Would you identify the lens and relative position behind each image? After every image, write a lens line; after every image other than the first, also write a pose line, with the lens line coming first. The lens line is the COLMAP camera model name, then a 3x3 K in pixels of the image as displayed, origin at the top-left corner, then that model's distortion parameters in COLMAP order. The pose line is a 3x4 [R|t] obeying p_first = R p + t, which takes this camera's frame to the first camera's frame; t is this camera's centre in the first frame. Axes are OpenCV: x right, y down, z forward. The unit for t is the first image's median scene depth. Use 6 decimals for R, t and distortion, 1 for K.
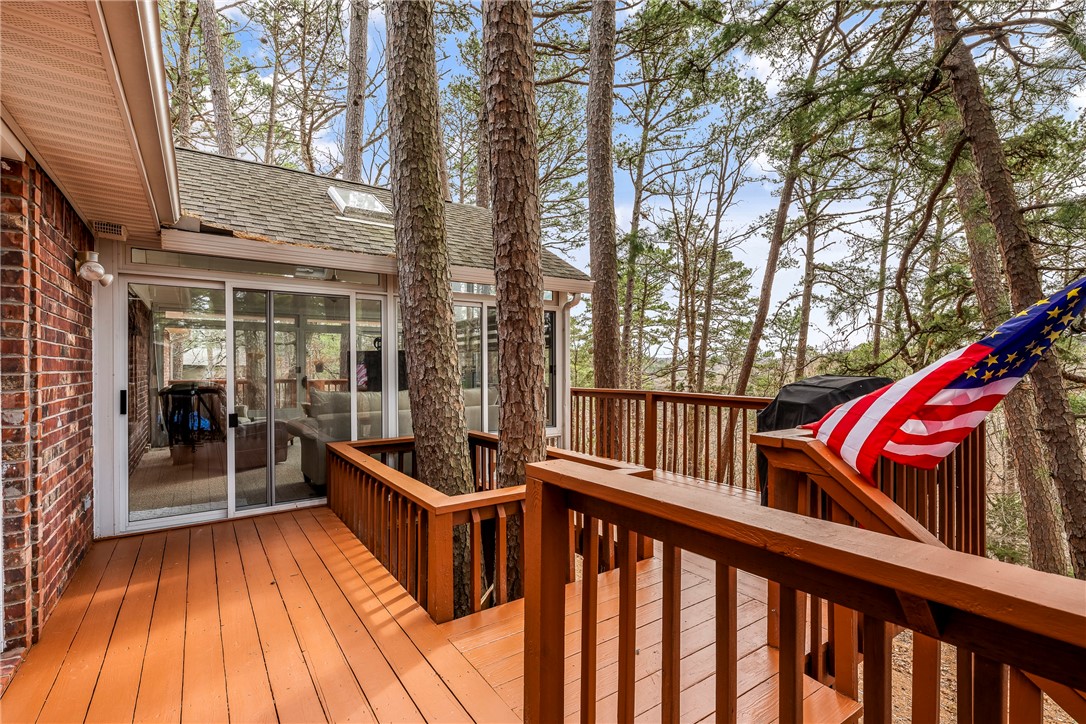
lens RADIAL K [[480.3, 0, 535.9], [0, 480.3, 369.9], [0, 0, 1]] dist [-0.000110, -0.000011]
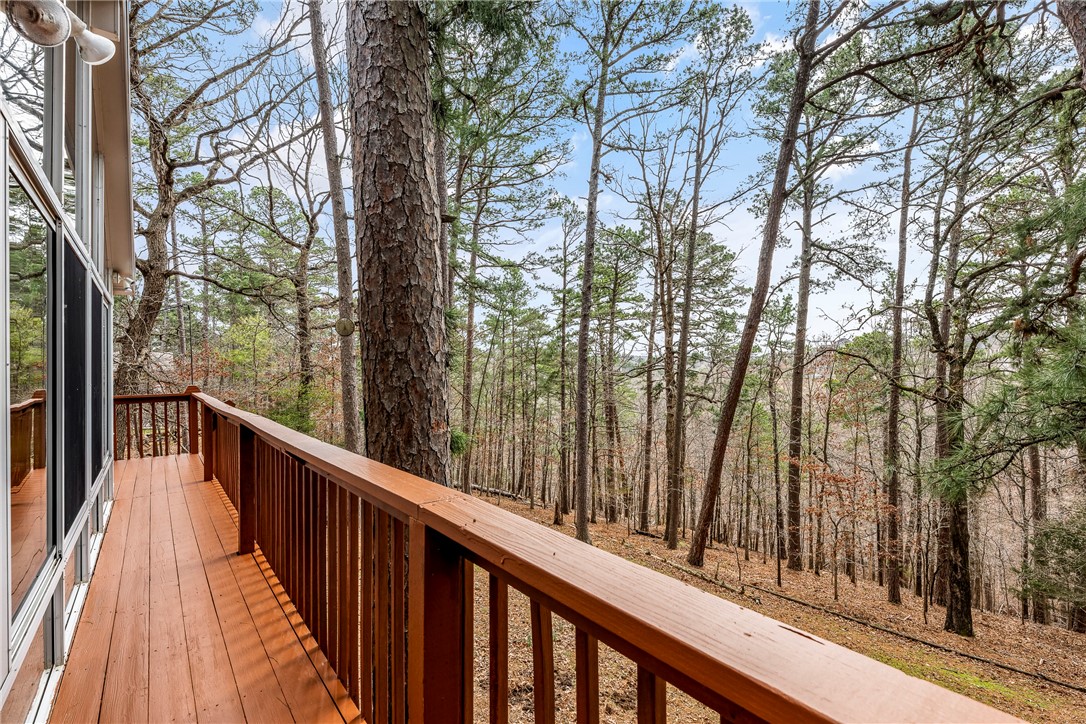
lens RADIAL K [[498.3, 0, 531.7], [0, 498.3, 358.1], [0, 0, 1]] dist [-0.001435, -0.000200]
pose [[0.999078, -0.013878, 0.040638, 0.040595], [0.014836, 0.999617, -0.023368, -0.001487], [-0.040298, 0.023950, 0.998901, 0.118320]]
